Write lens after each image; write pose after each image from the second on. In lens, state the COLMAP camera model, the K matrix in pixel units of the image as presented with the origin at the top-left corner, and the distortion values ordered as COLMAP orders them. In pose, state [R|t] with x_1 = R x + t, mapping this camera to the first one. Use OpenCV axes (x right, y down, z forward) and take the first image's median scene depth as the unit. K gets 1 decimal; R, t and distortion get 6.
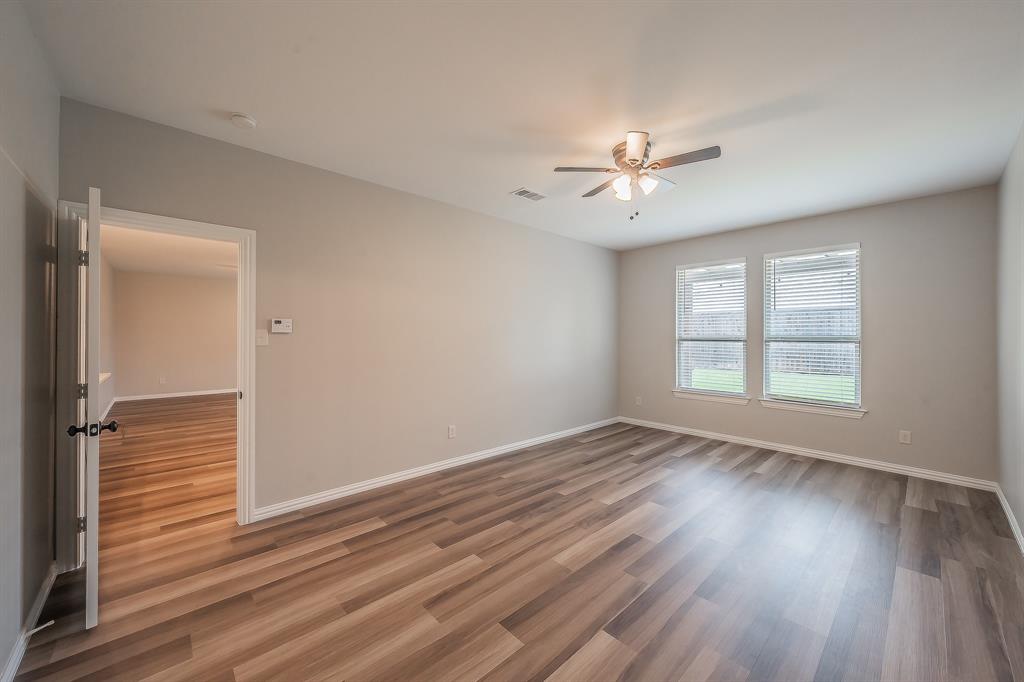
lens RADIAL K [[383.3, 0, 509.1], [0, 383.3, 332.1], [0, 0, 1]] dist [-0.001734, -0.000344]
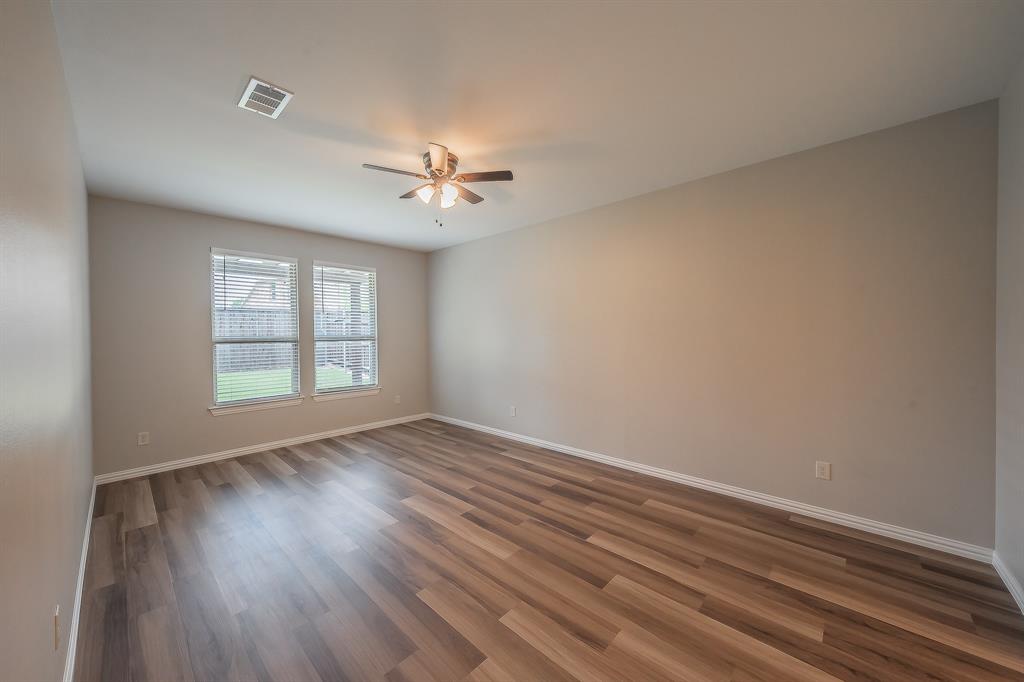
lens RADIAL K [[383.3, 0, 509.1], [0, 383.3, 332.1], [0, 0, 1]] dist [-0.001734, -0.000344]
pose [[-0.085272, 0.000973, 0.996357, -0.620357], [0.000027, 1.000000, -0.000974, -0.000207], [-0.996358, -0.000056, -0.085272, 0.749195]]
